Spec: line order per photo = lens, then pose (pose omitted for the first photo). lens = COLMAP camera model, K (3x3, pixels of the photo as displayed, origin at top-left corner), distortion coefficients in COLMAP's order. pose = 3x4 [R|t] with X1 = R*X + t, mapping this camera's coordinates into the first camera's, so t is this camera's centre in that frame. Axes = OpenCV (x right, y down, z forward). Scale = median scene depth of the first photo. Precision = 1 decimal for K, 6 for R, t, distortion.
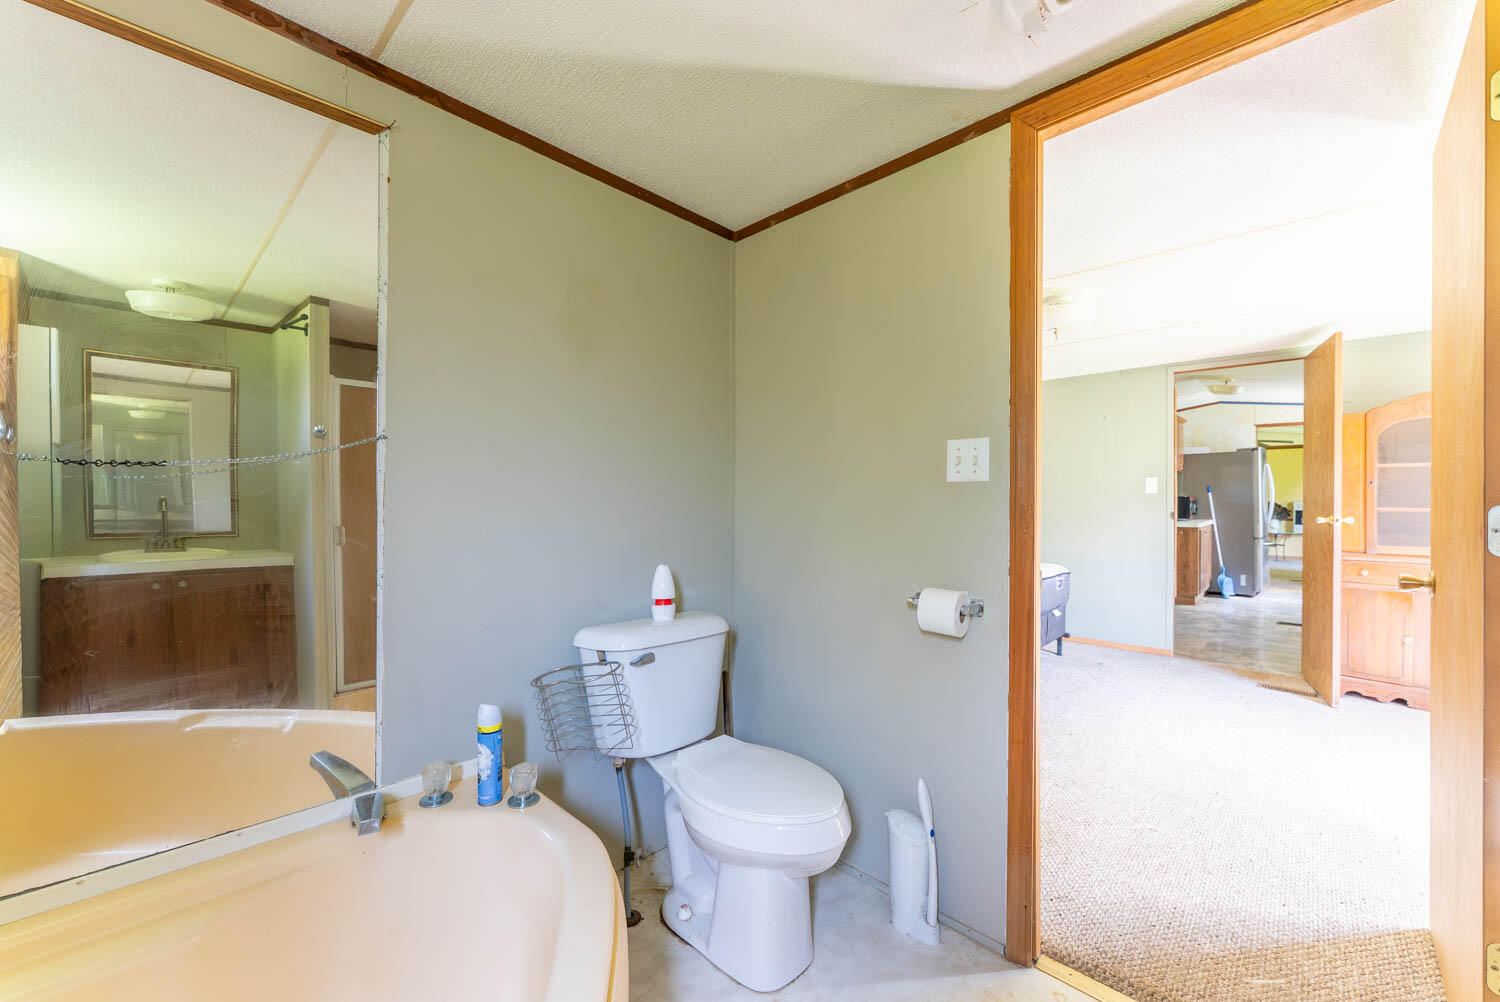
lens RADIAL K [[597.9, 0, 743.7], [0, 597.9, 499.7], [0, 0, 1]] dist [-0.000582, -0.000084]
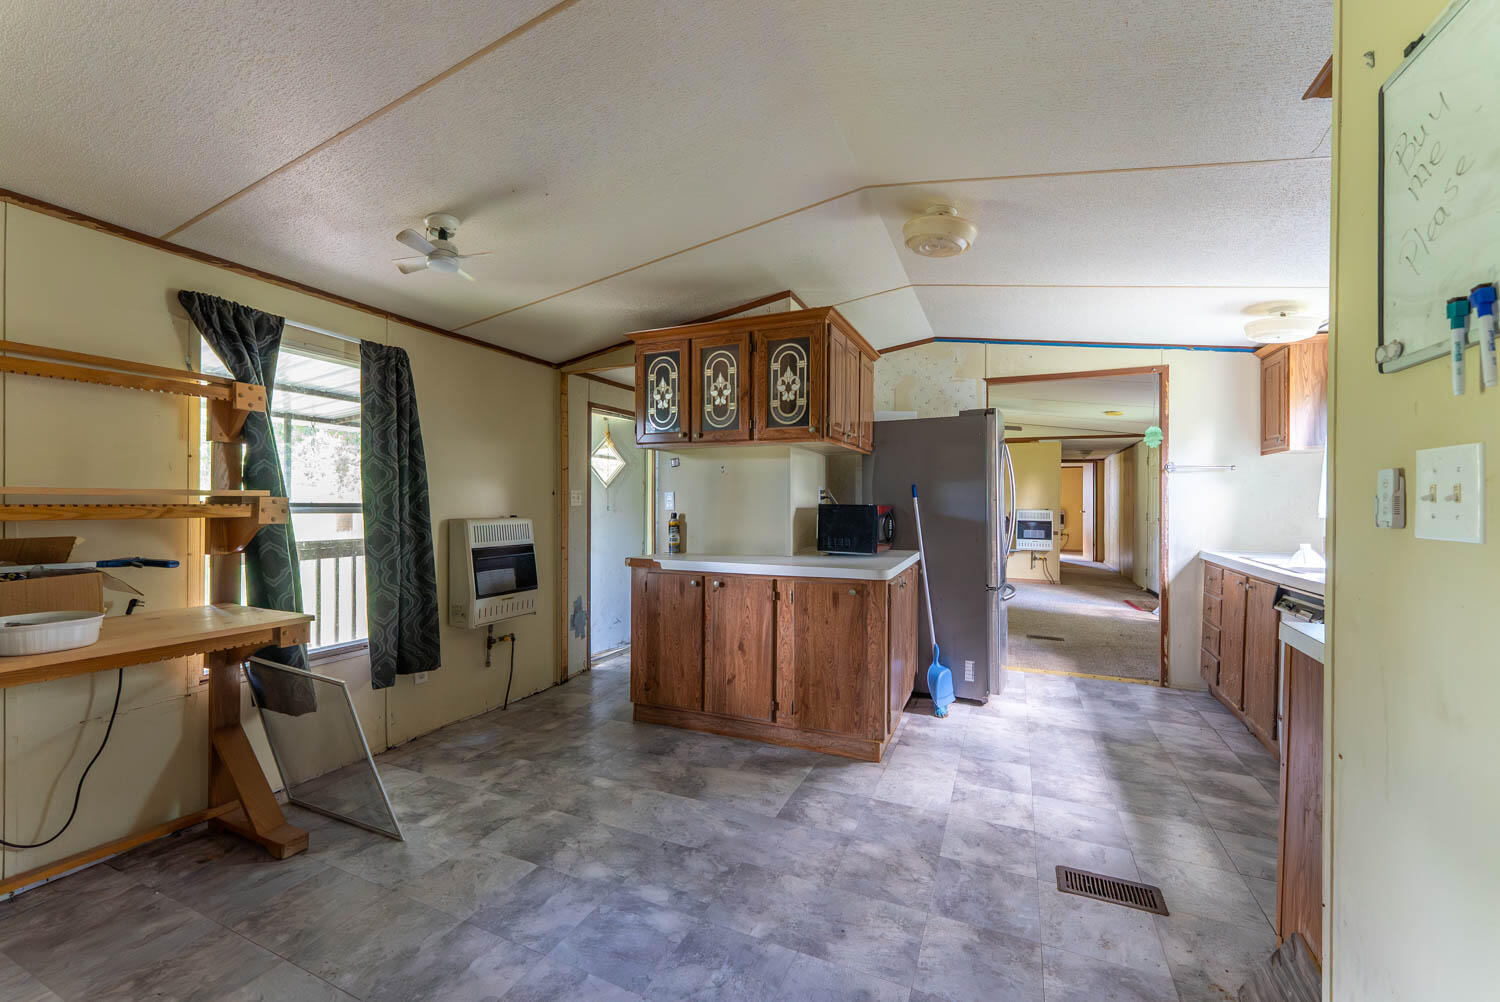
lens RADIAL K [[597.9, 0, 753.5], [0, 597.9, 504.1], [0, 0, 1]] dist [-0.000582, -0.000084]
pose [[0.935584, 0.004174, 0.353080, 0.485007], [-0.003989, 0.999991, -0.001251, -0.004403], [-0.353082, -0.000238, 0.935592, 0.590404]]
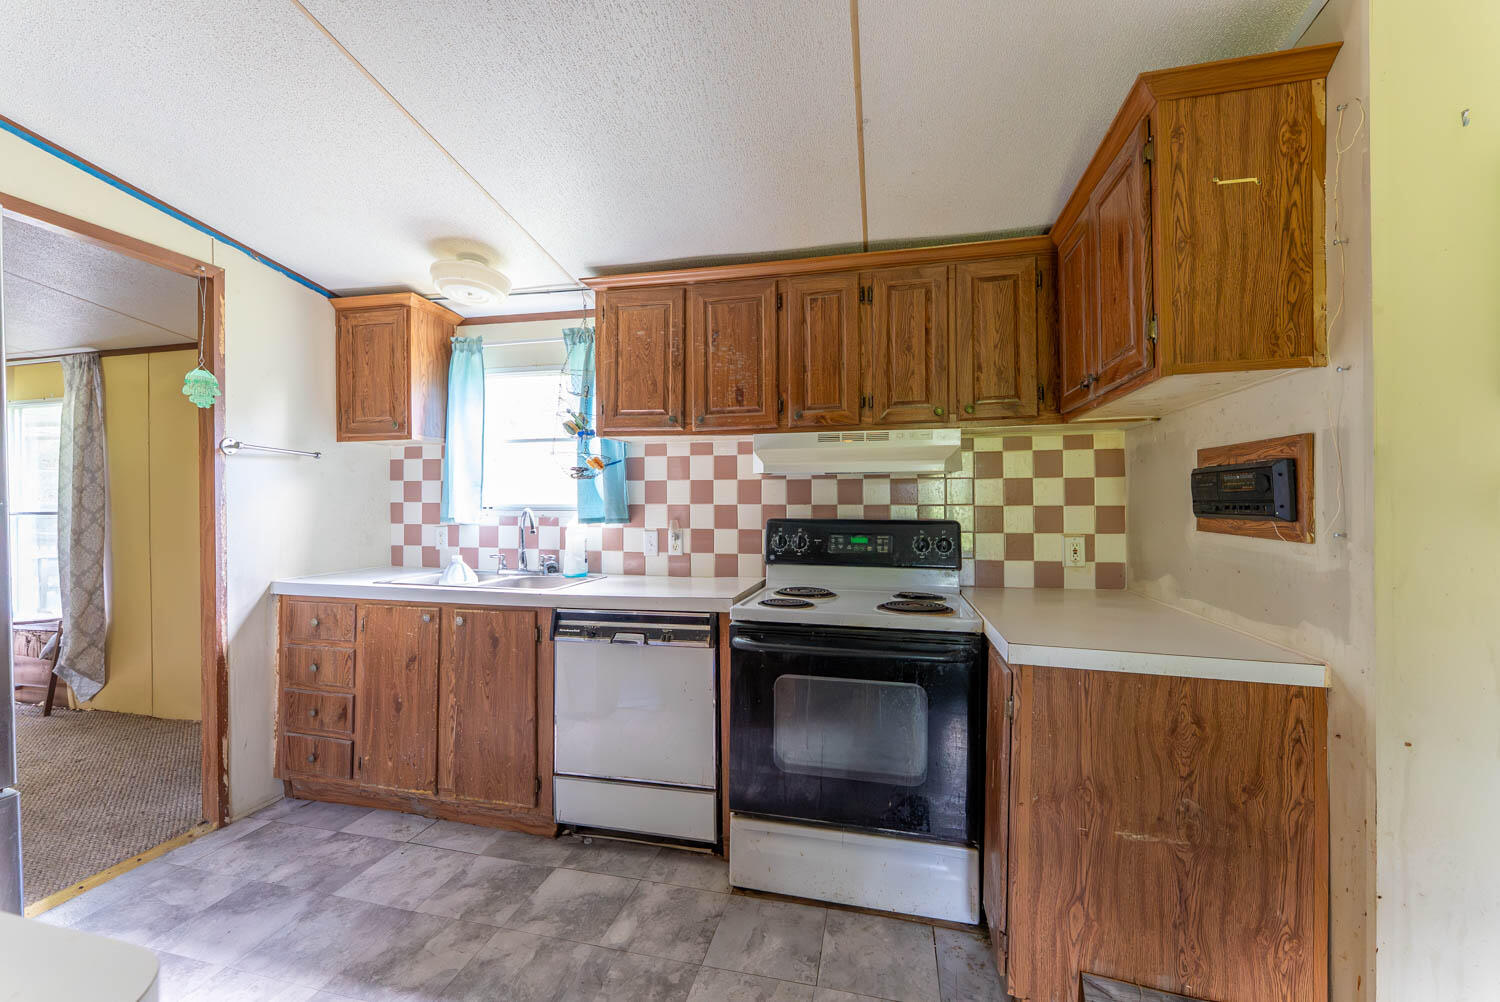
lens RADIAL K [[597.9, 0, 747.7], [0, 597.9, 502.0], [0, 0, 1]] dist [-0.000582, -0.000084]
pose [[-0.510147, 0.008651, 0.860044, 0.628624], [0.006465, 0.999960, -0.006224, -0.006394], [-0.860063, 0.002385, -0.510183, 0.915651]]
